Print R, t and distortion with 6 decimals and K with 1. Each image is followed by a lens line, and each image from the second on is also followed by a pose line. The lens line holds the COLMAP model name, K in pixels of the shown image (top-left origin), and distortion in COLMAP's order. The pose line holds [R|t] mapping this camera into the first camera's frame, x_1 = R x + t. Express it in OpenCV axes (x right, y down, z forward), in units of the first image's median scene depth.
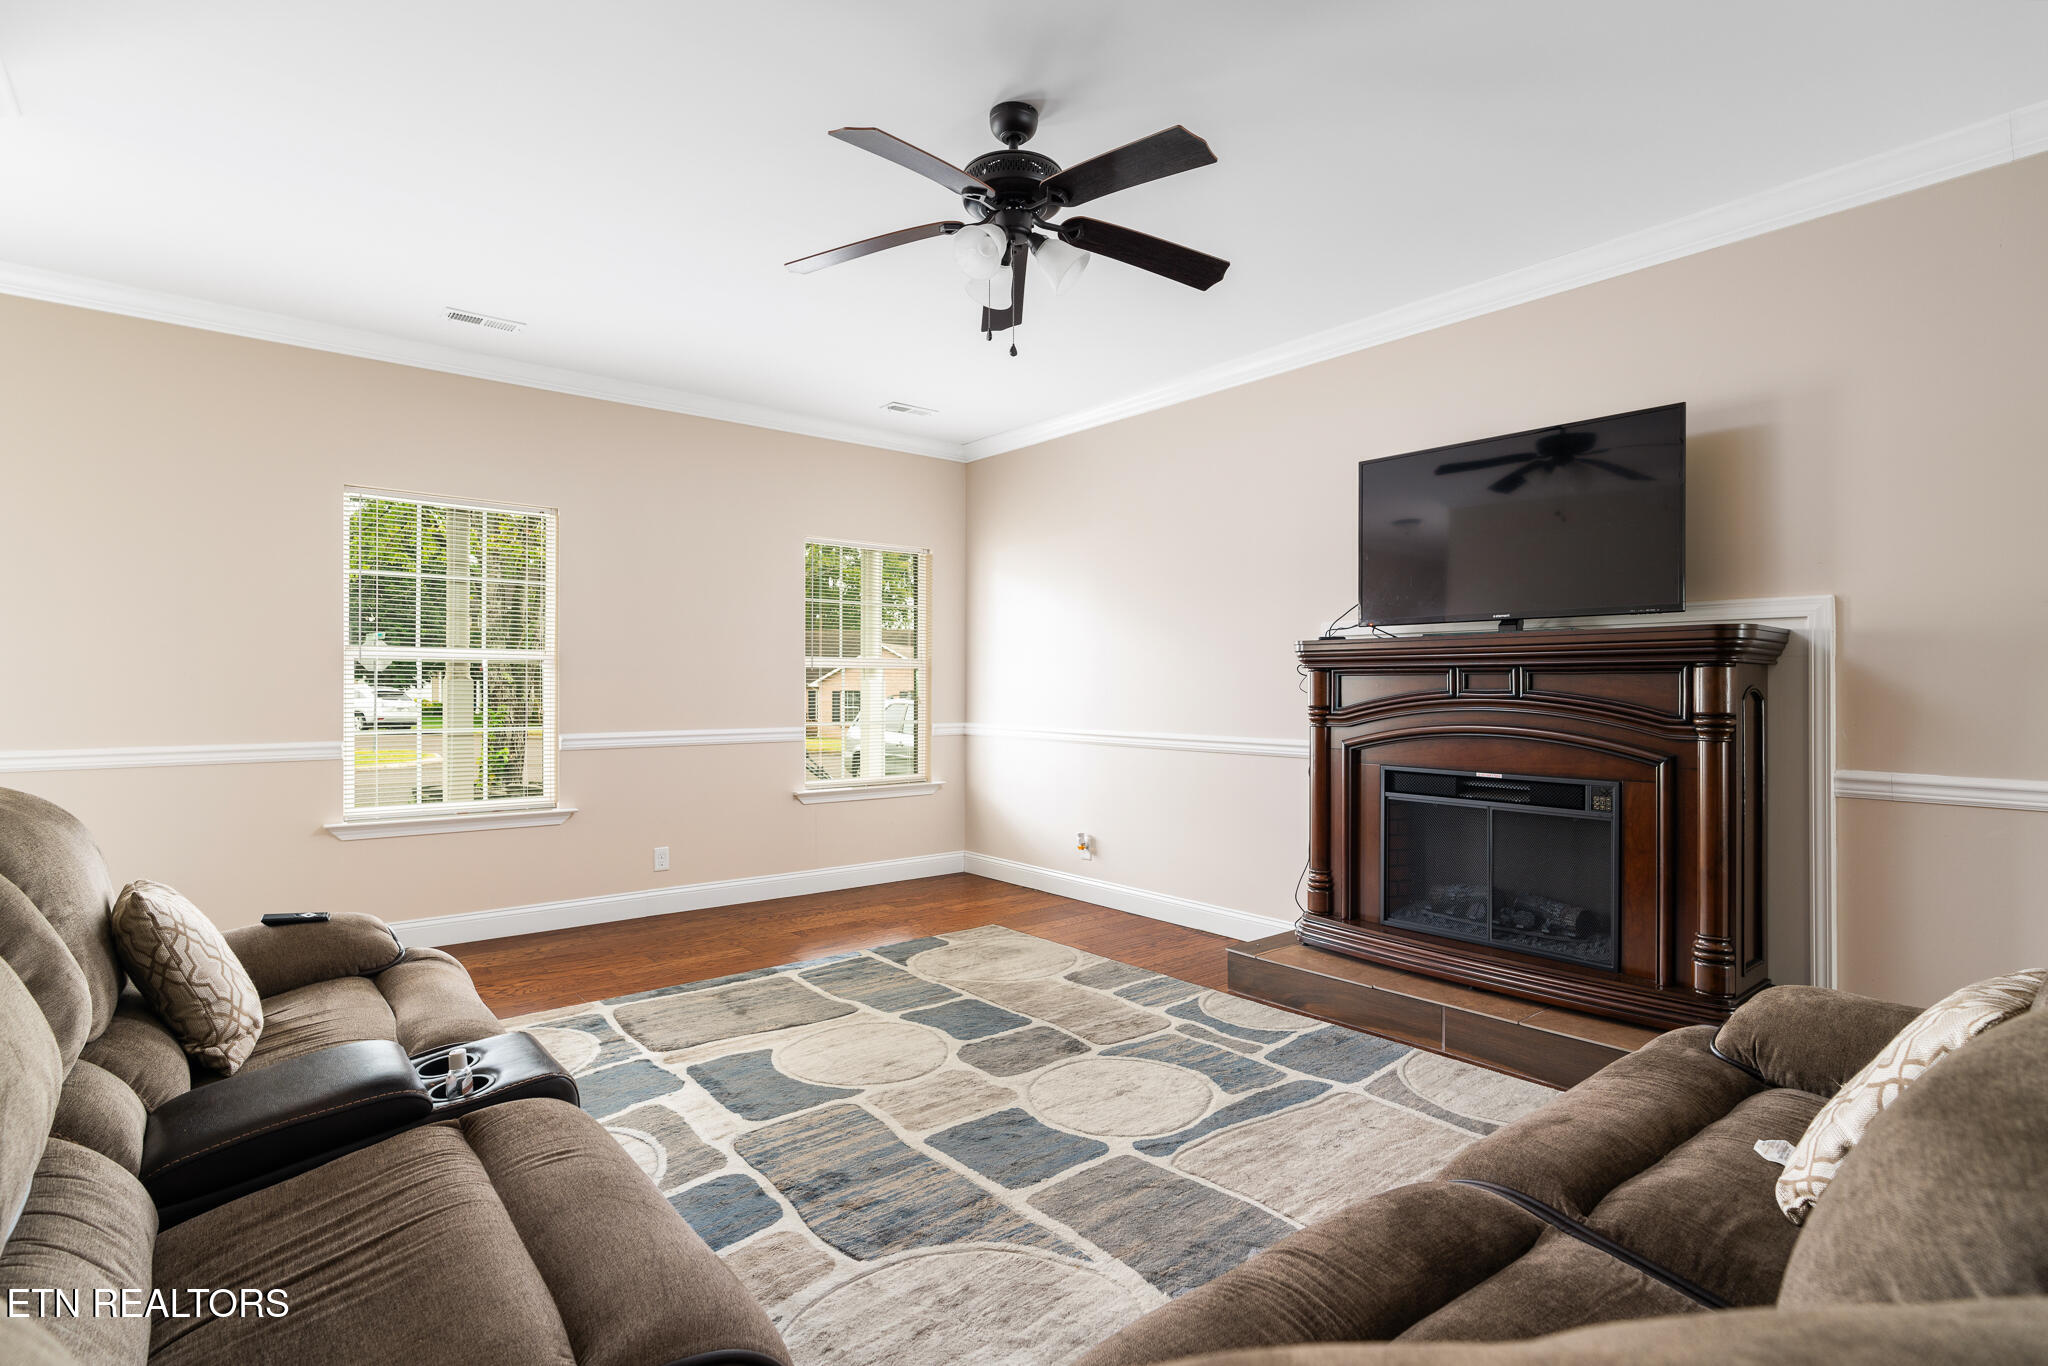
lens RADIAL K [[956.8, 0, 1025.1], [0, 956.8, 689.5], [0, 0, 1]] dist [-0.007371, -0.000097]
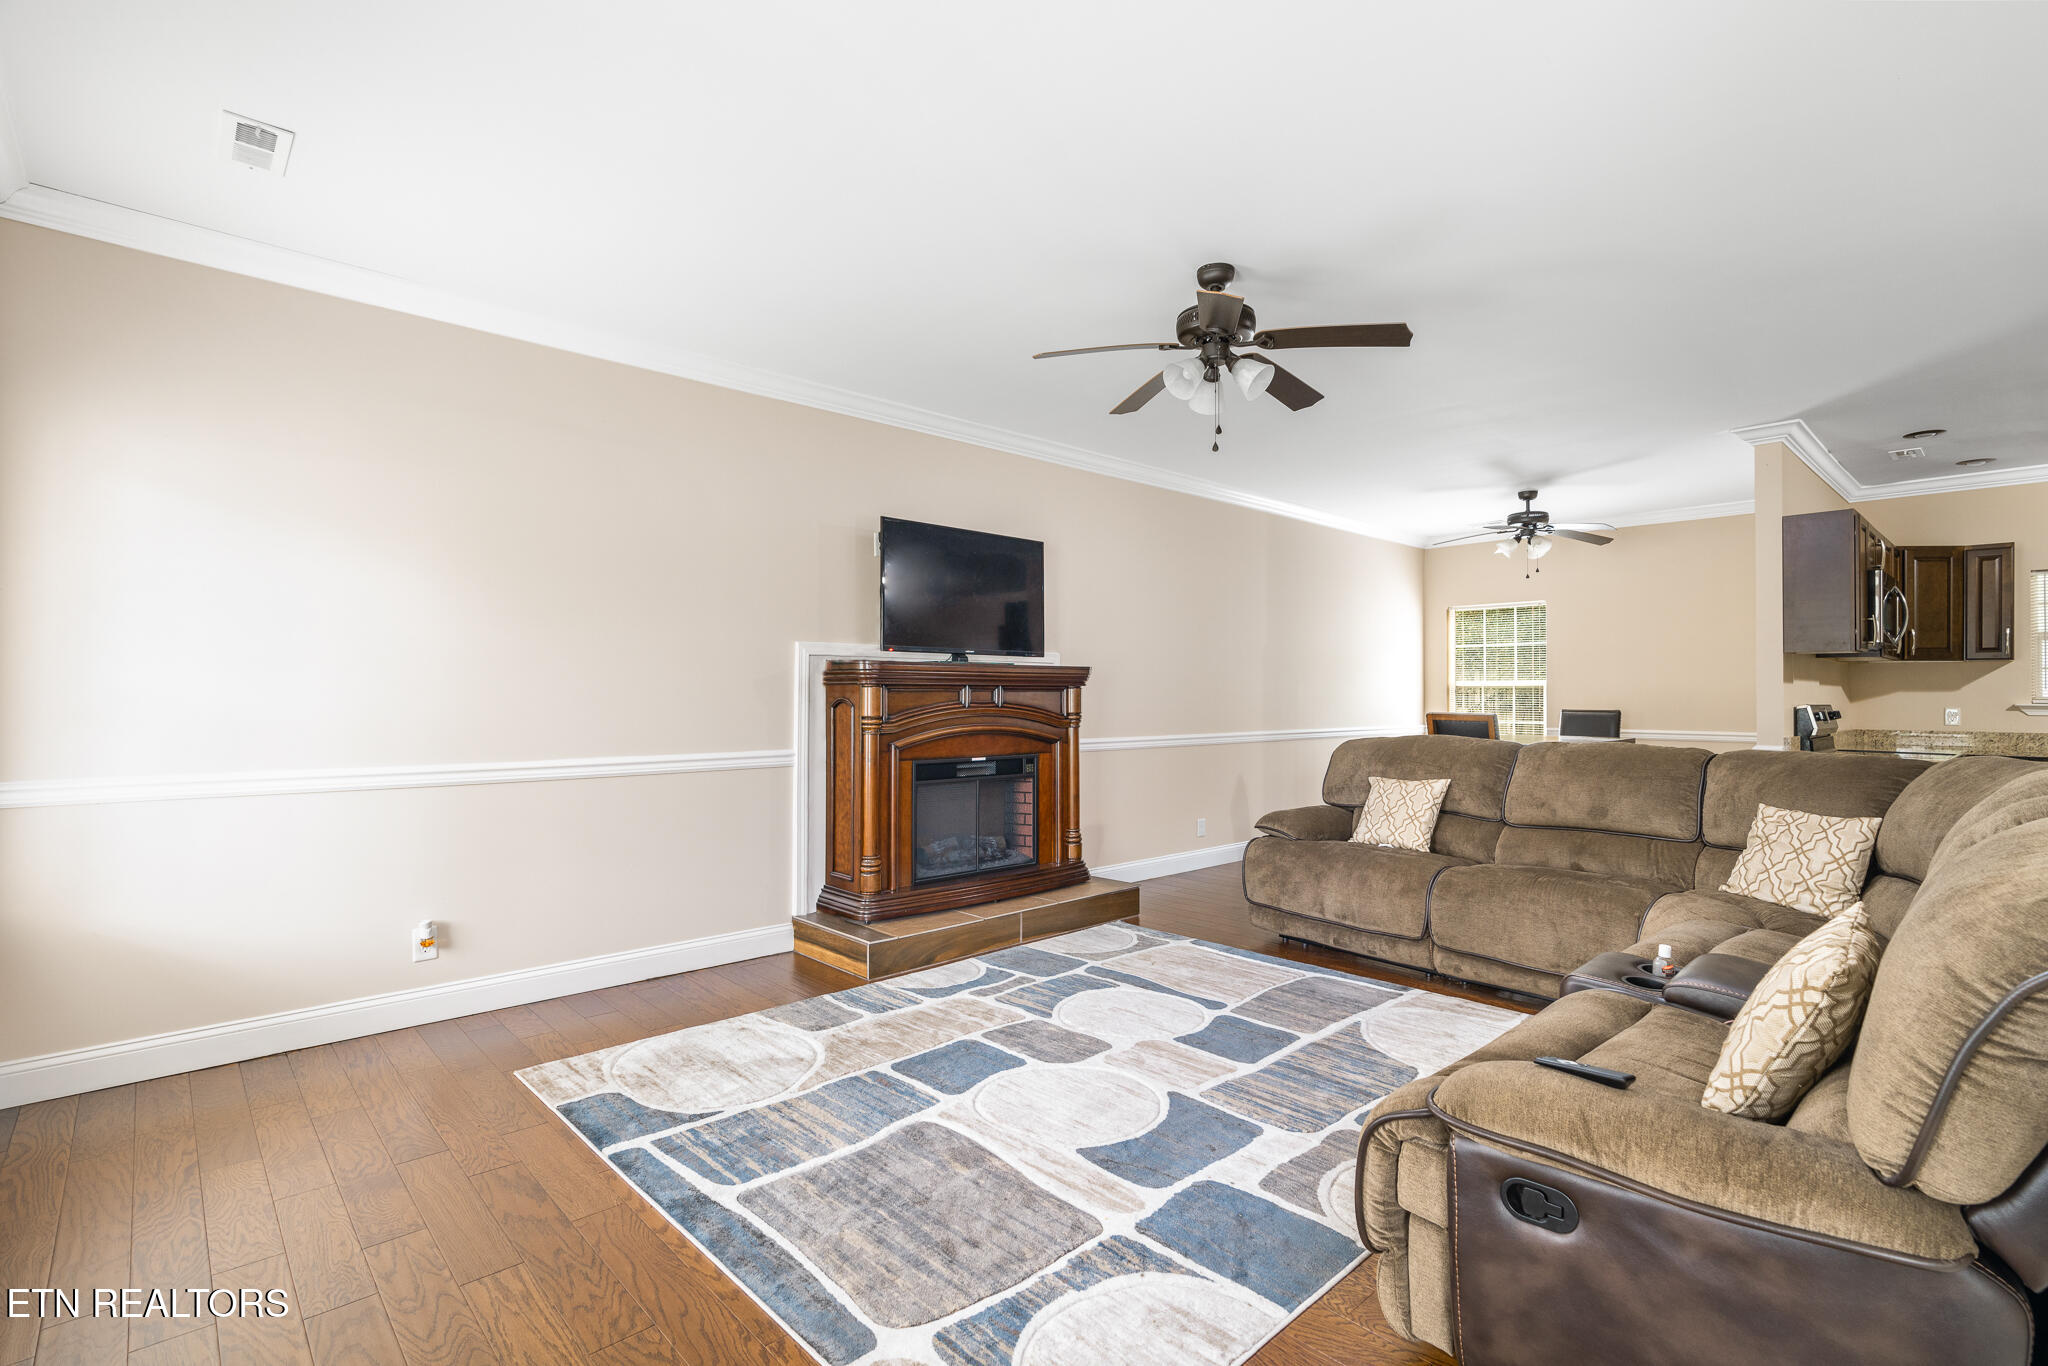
lens RADIAL K [[956.8, 0, 1005.1], [0, 956.8, 676.6], [0, 0, 1]] dist [-0.007371, -0.000097]
pose [[-0.034689, 0.017041, 0.999253, -1.055831], [-0.000196, 0.999854, -0.017058, -0.013226], [-0.999398, -0.000788, -0.034681, 1.060799]]
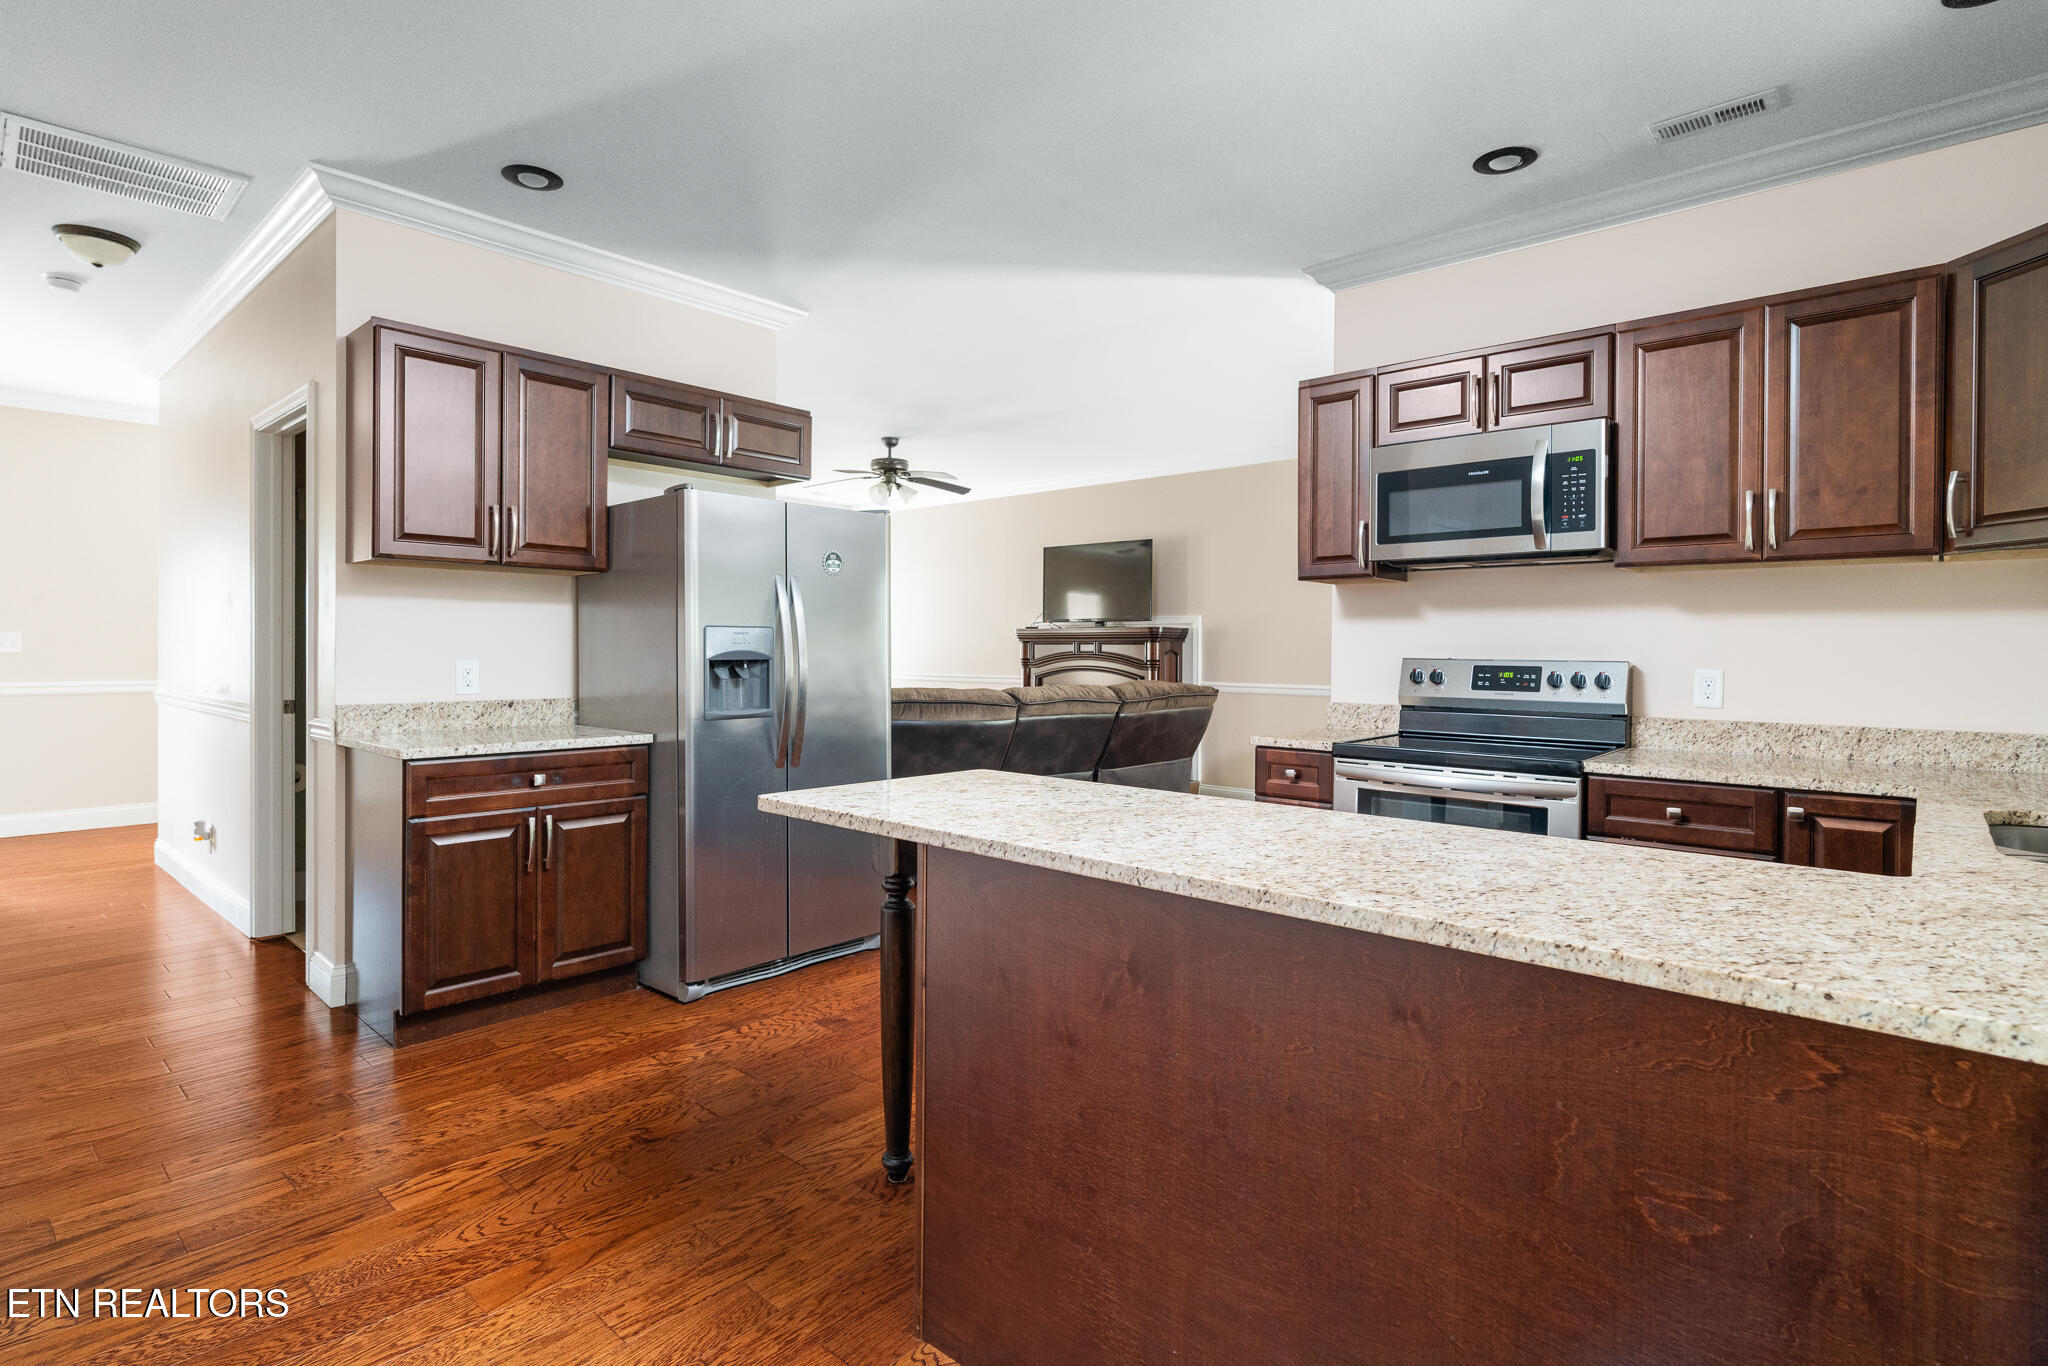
lens RADIAL K [[1027.4, 0, 1020.9], [0, 1027.4, 675.4], [0, 0, 1]] dist [-0.000162, -0.000167]
pose [[0.988836, -0.000540, 0.149008, -0.058613], [-0.002991, 0.999720, 0.023477, 0.000972], [-0.148979, -0.023661, 0.988557, -1.482433]]
